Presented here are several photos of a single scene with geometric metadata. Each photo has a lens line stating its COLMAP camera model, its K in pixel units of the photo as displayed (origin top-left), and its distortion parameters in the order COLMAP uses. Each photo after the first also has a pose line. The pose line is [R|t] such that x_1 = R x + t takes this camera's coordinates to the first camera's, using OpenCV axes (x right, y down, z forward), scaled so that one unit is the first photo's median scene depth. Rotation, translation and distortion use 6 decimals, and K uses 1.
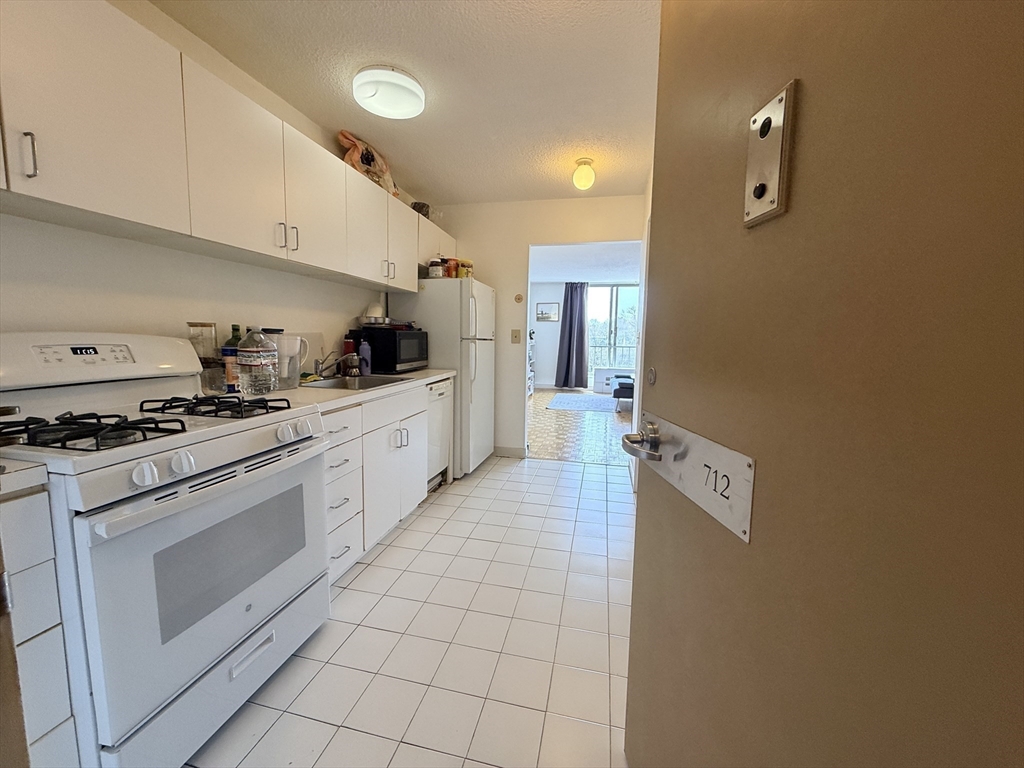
lens RADIAL K [[406.5, 0, 508.8], [0, 406.5, 384.0], [0, 0, 1]] dist [-0.001031, 0.000349]
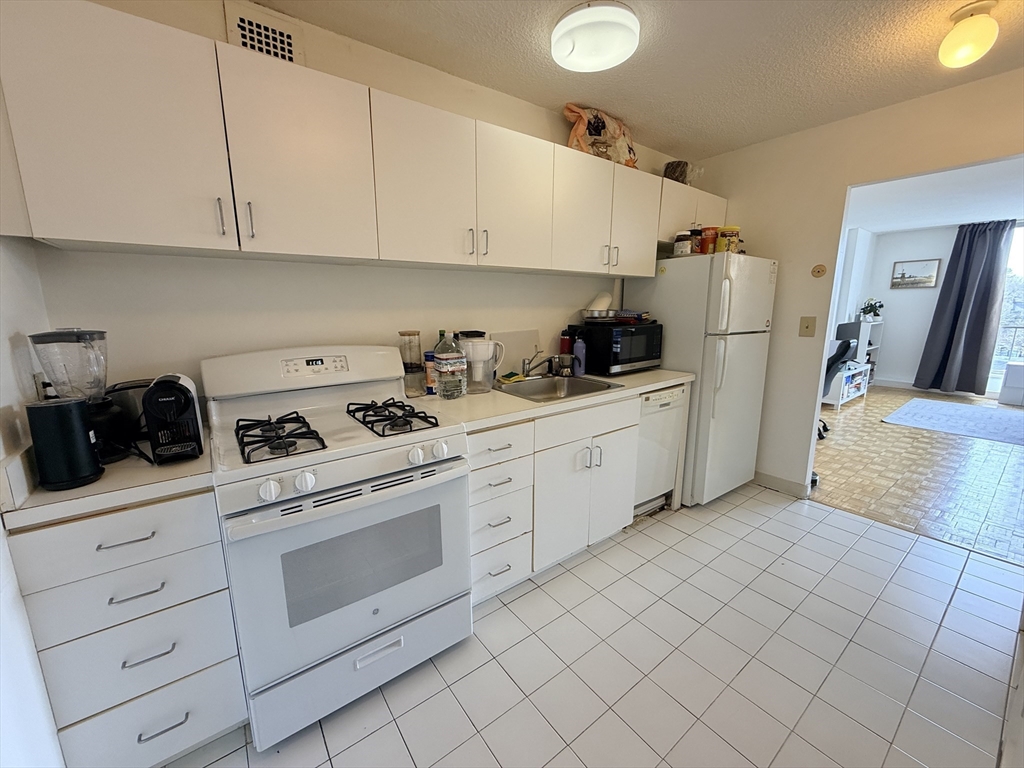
lens RADIAL K [[406.5, 0, 509.2], [0, 406.5, 383.9], [0, 0, 1]] dist [-0.001031, 0.000349]
pose [[0.762085, 0.102762, -0.639271, 0.126991], [-0.056755, 0.994127, 0.092146, -0.083894], [0.644985, -0.033941, 0.763441, 0.208159]]
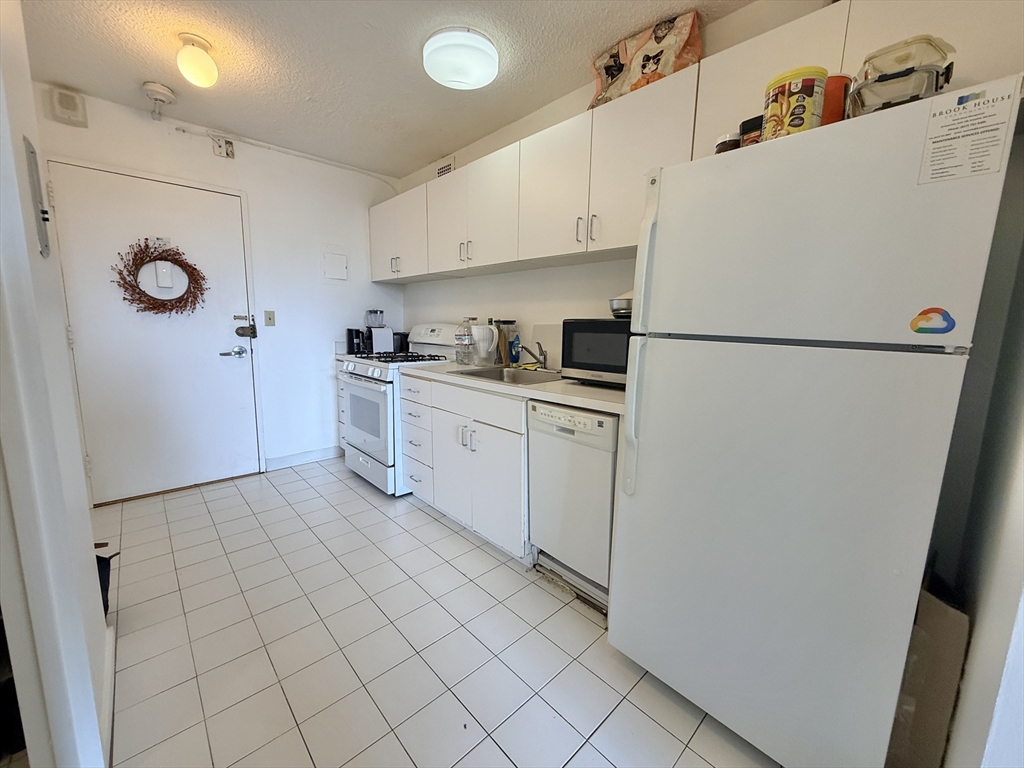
lens RADIAL K [[406.5, 0, 513.6], [0, 406.5, 382.2], [0, 0, 1]] dist [-0.001031, 0.000349]
pose [[-0.555921, 0.093491, -0.825961, 0.376546], [-0.123350, 0.973375, 0.193199, -0.158090], [0.822032, 0.209286, -0.529588, 1.396524]]
